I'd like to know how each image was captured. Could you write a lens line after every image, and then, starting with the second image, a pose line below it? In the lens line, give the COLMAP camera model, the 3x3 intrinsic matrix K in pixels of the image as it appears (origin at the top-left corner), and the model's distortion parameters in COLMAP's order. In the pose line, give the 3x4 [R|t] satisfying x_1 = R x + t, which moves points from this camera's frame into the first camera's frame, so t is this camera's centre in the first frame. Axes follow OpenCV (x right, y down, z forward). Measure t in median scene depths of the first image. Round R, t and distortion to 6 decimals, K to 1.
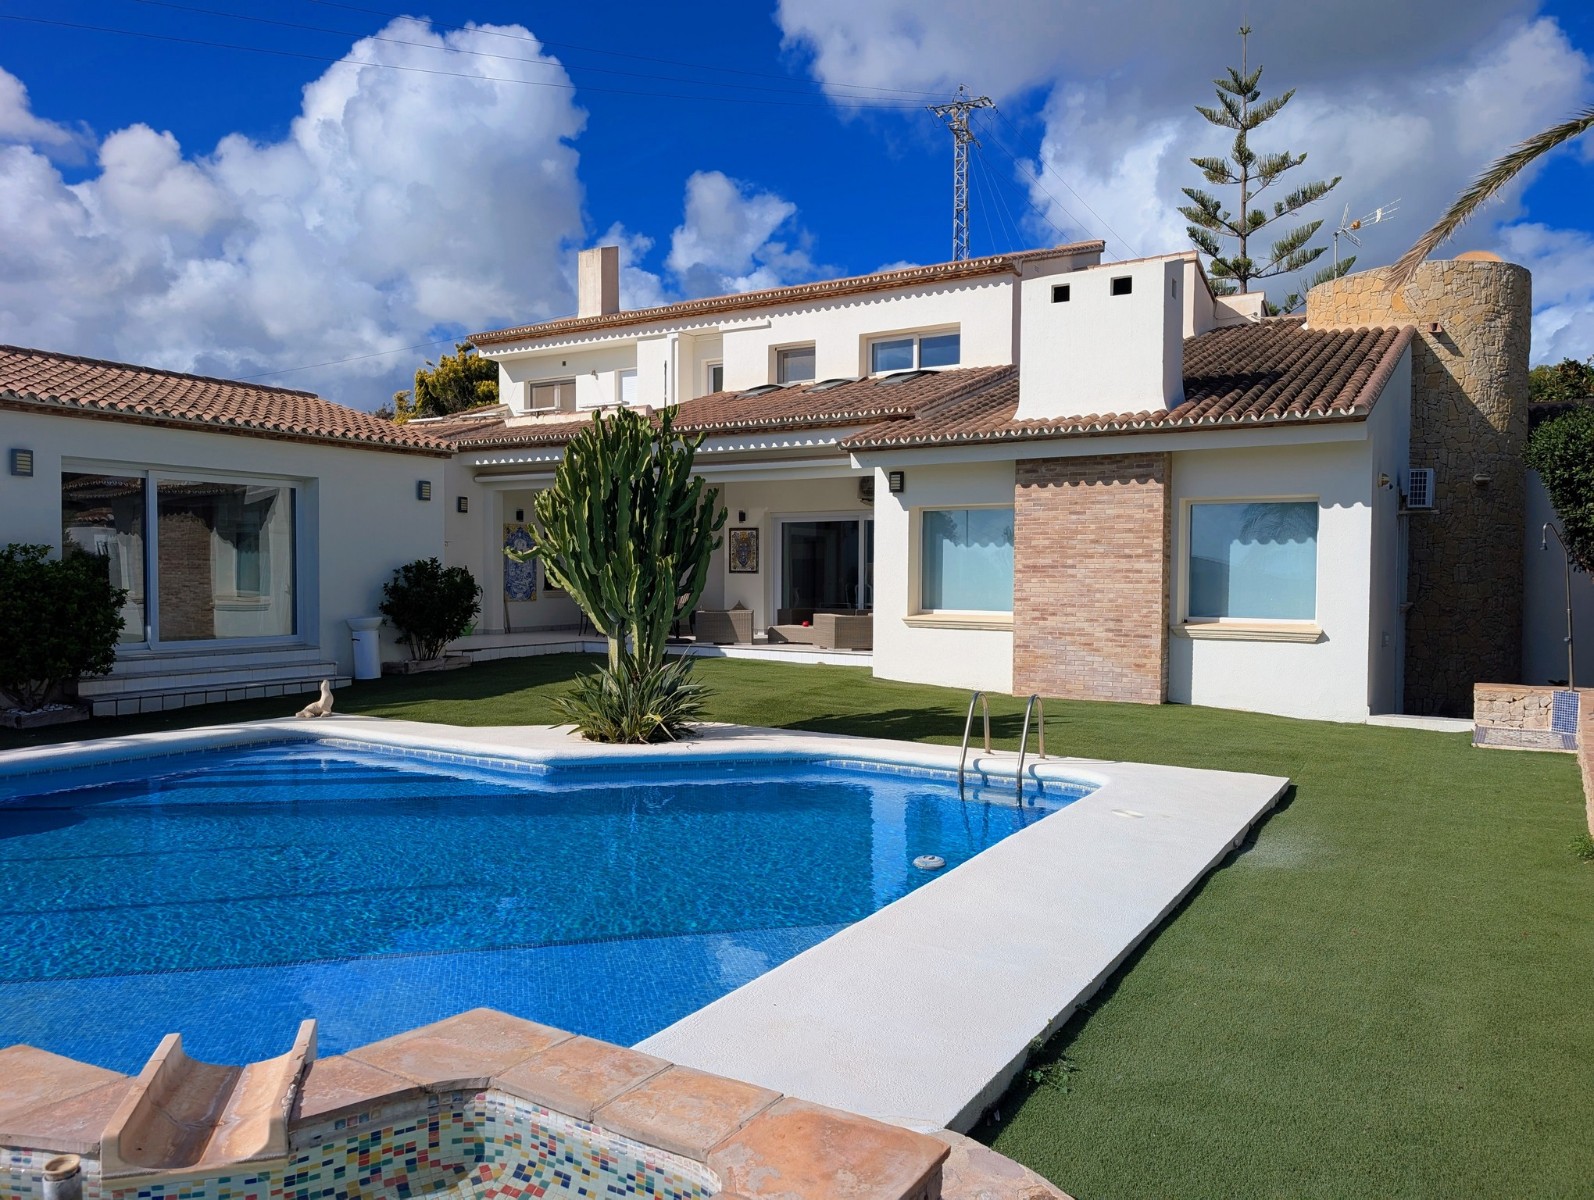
lens RADIAL K [[1136.4, 0, 791.0], [0, 1136.4, 605.6], [0, 0, 1]] dist [0.005440, -0.009417]
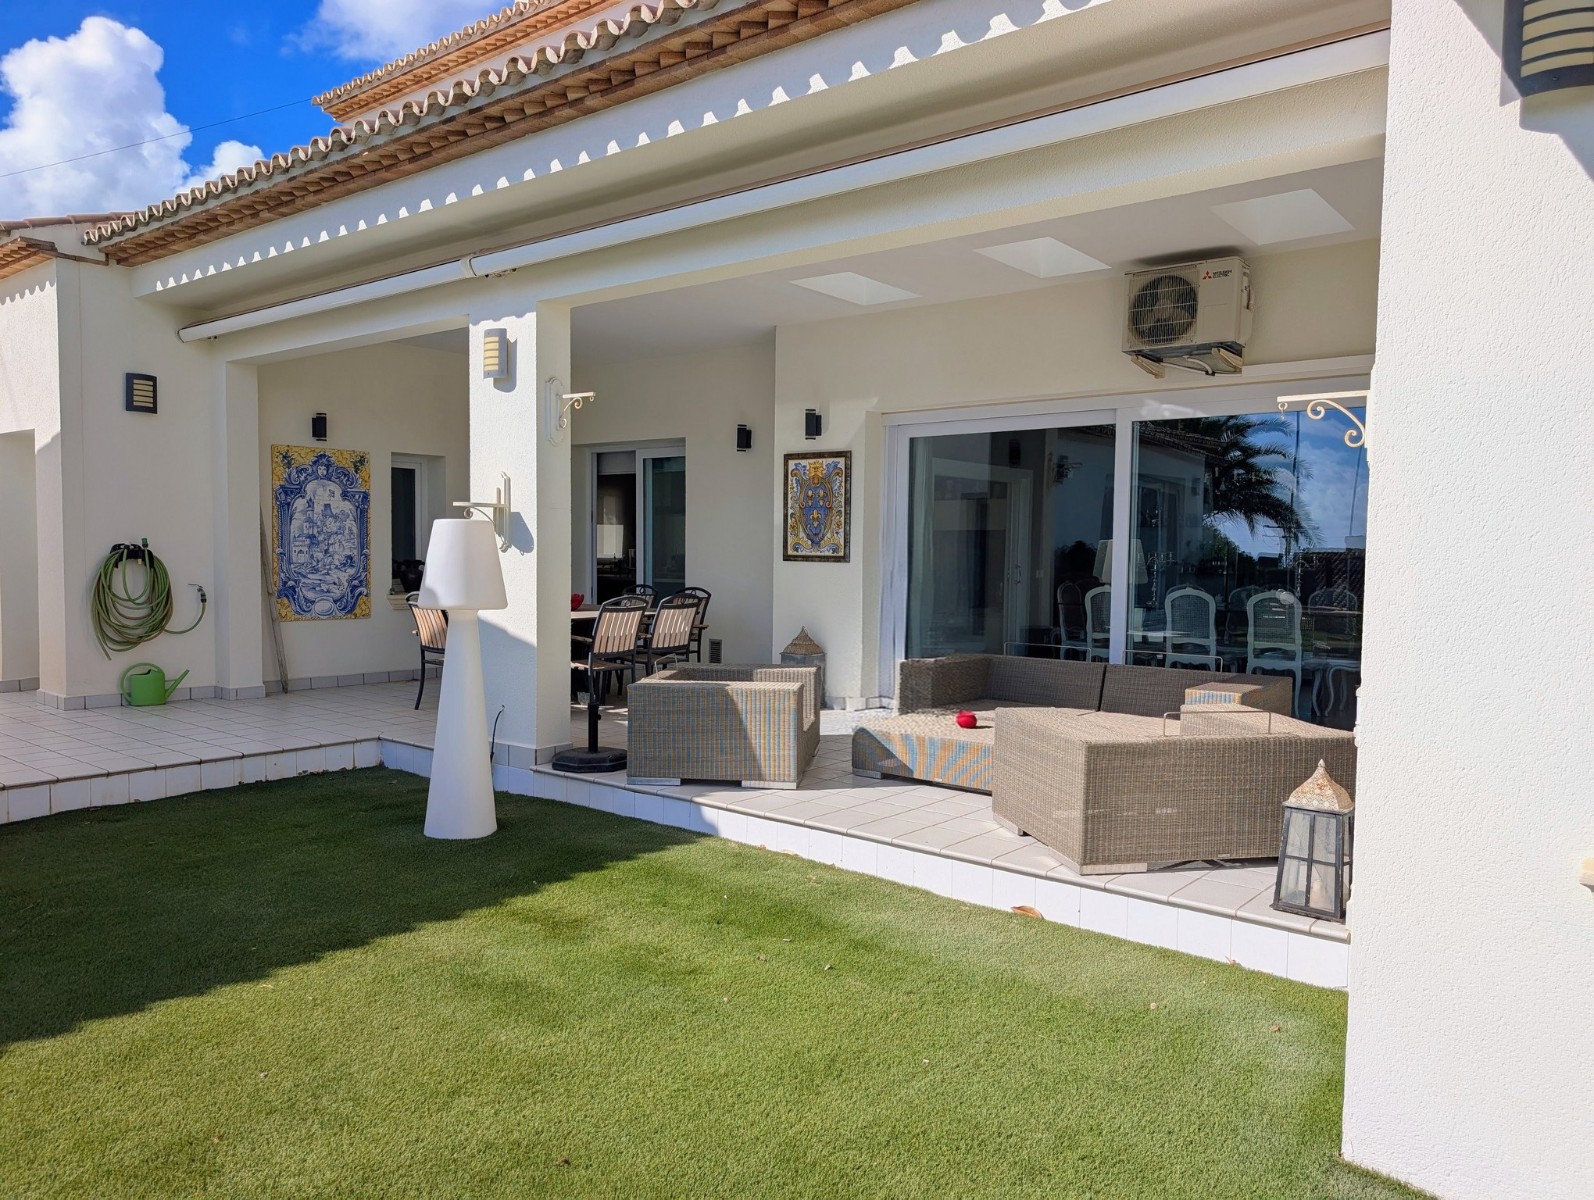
lens RADIAL K [[1136.4, 0, 791.0], [0, 1136.4, 605.6], [0, 0, 1]] dist [0.005440, -0.009417]
pose [[0.990757, 0.013847, -0.134944, 0.005726], [-0.011264, 0.999739, 0.019884, -0.020700], [0.135184, -0.018181, 0.990654, 0.591346]]
